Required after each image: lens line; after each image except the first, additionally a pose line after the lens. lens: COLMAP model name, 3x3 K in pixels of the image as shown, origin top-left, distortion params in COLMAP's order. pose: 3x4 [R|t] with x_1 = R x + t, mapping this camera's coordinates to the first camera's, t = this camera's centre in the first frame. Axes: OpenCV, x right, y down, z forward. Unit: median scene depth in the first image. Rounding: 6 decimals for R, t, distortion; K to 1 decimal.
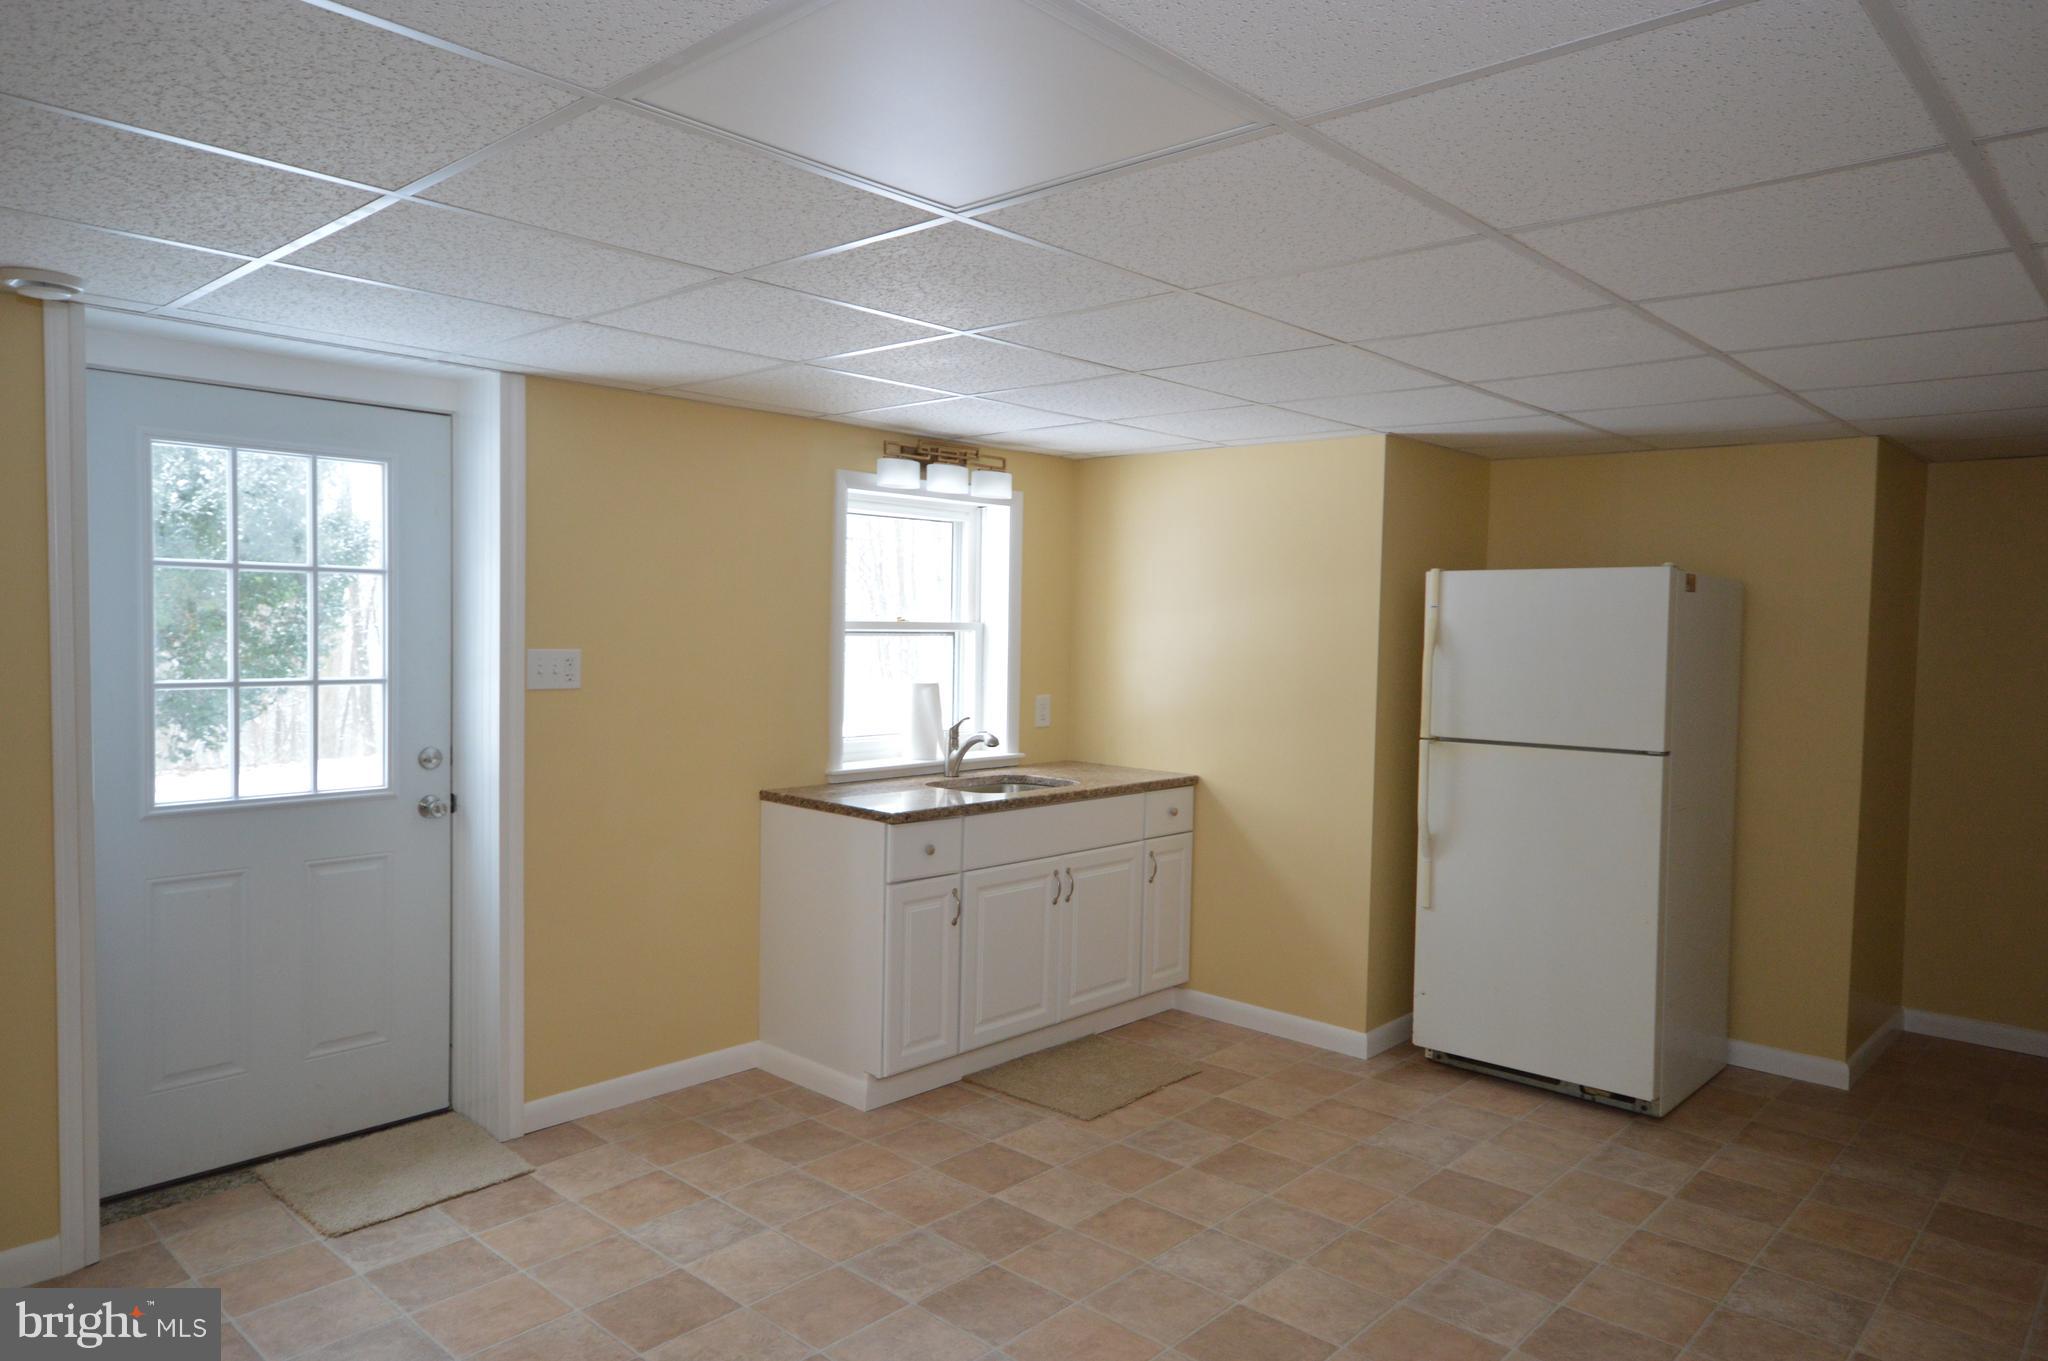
lens RADIAL K [[1317.0, 0, 1028.3], [0, 1317.0, 680.9], [0, 0, 1]] dist [0.010718, 0.007899]
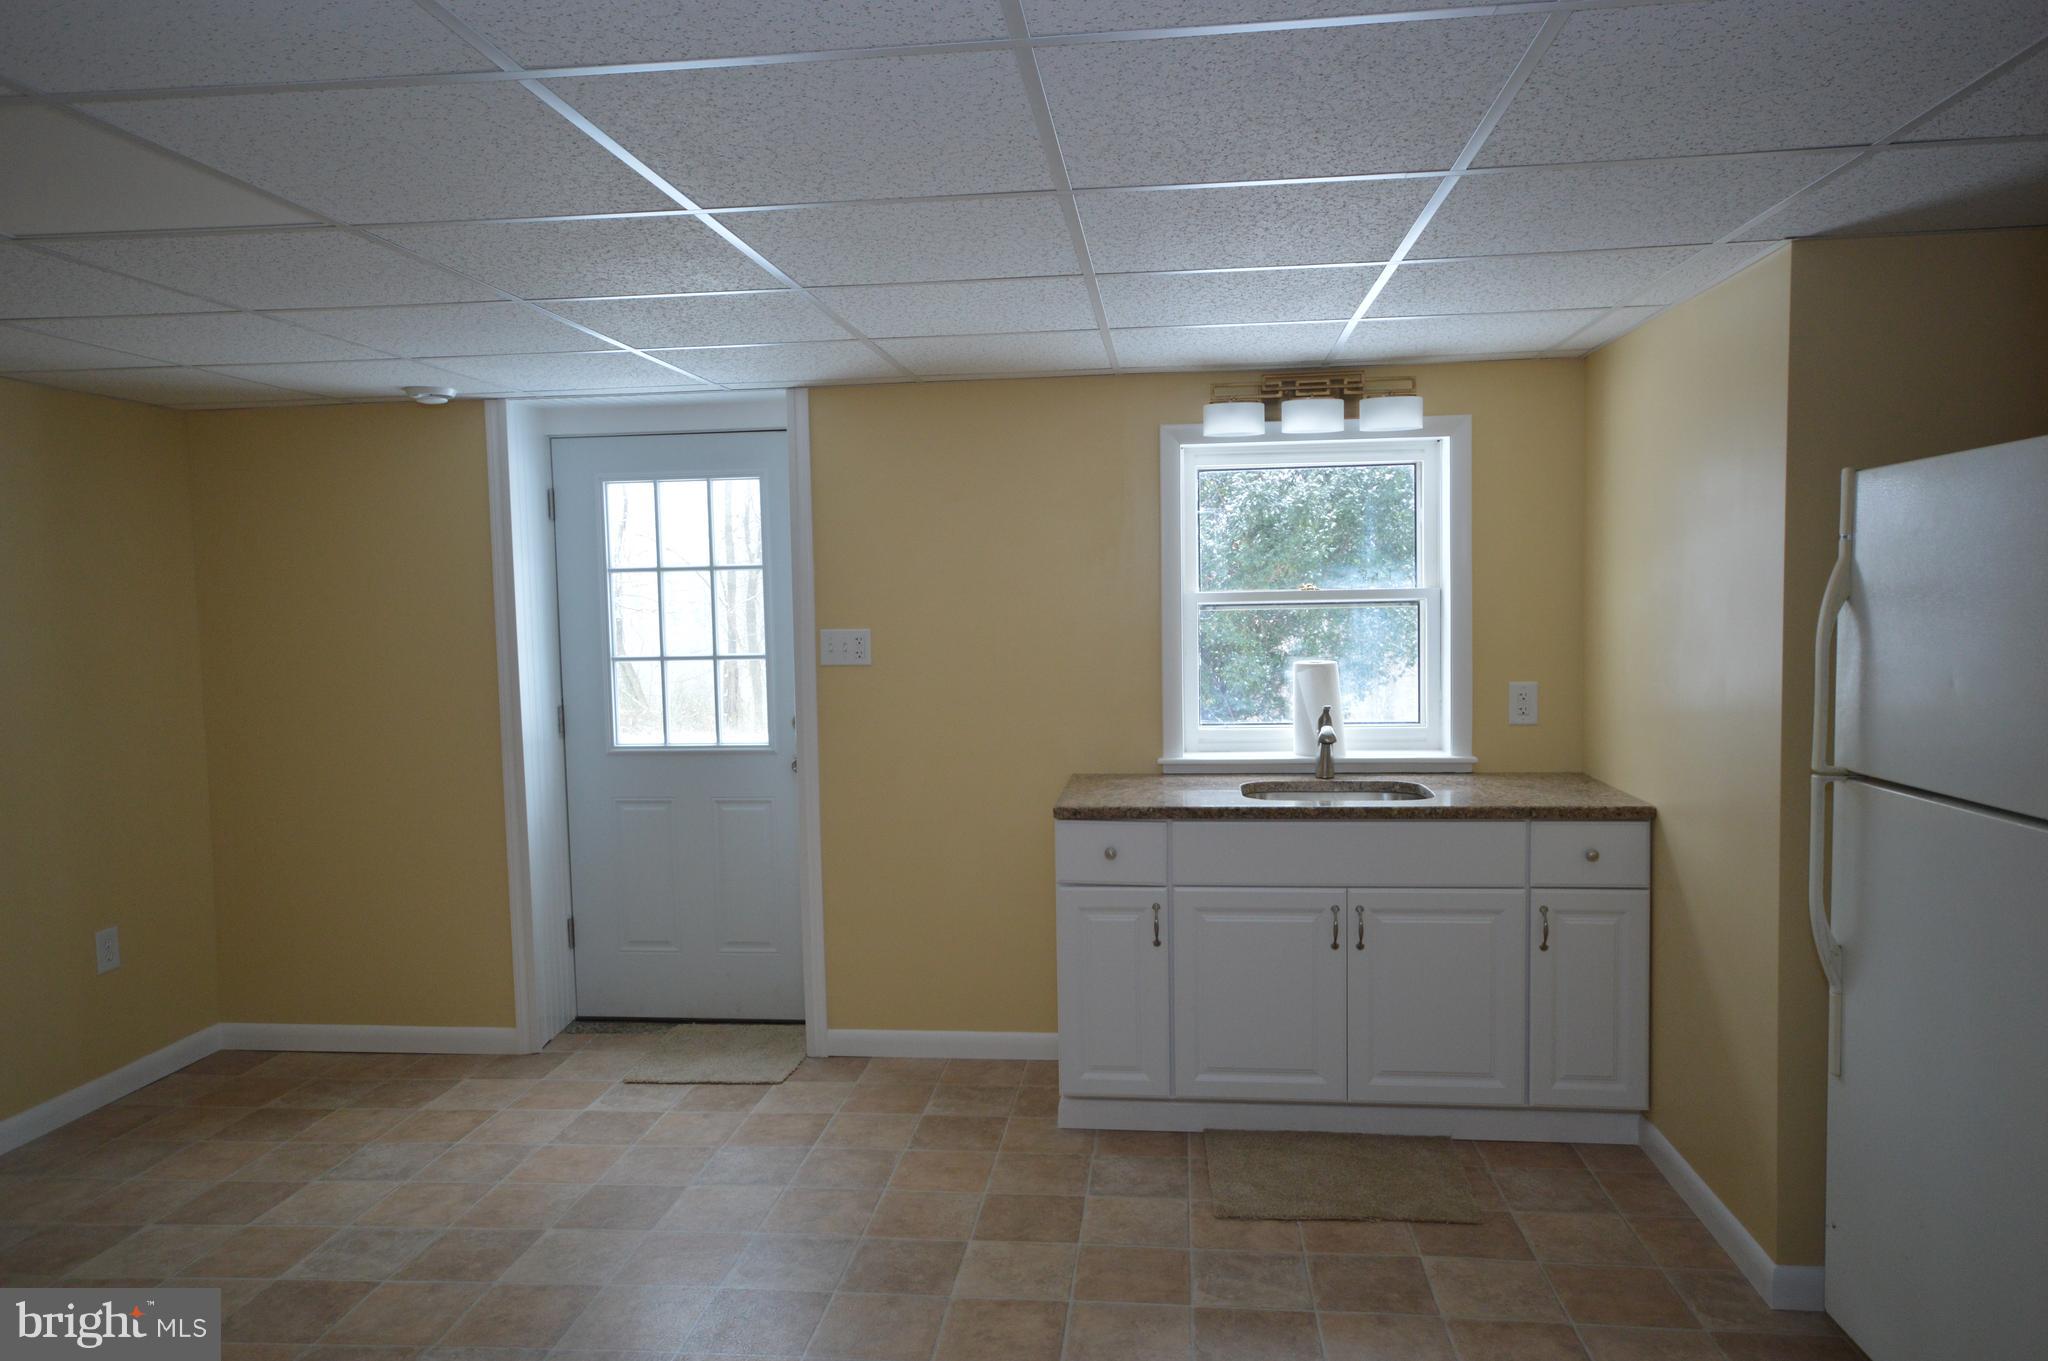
lens RADIAL K [[1362.5, 0, 1026.7], [0, 1362.5, 680.2], [0, 0, 1]] dist [0.001983, 0.007715]
pose [[0.591766, 0.019137, -0.805883, 0.644583], [-0.008226, 0.999809, 0.017701, -0.002571], [0.806068, -0.003845, 0.591811, 0.434733]]
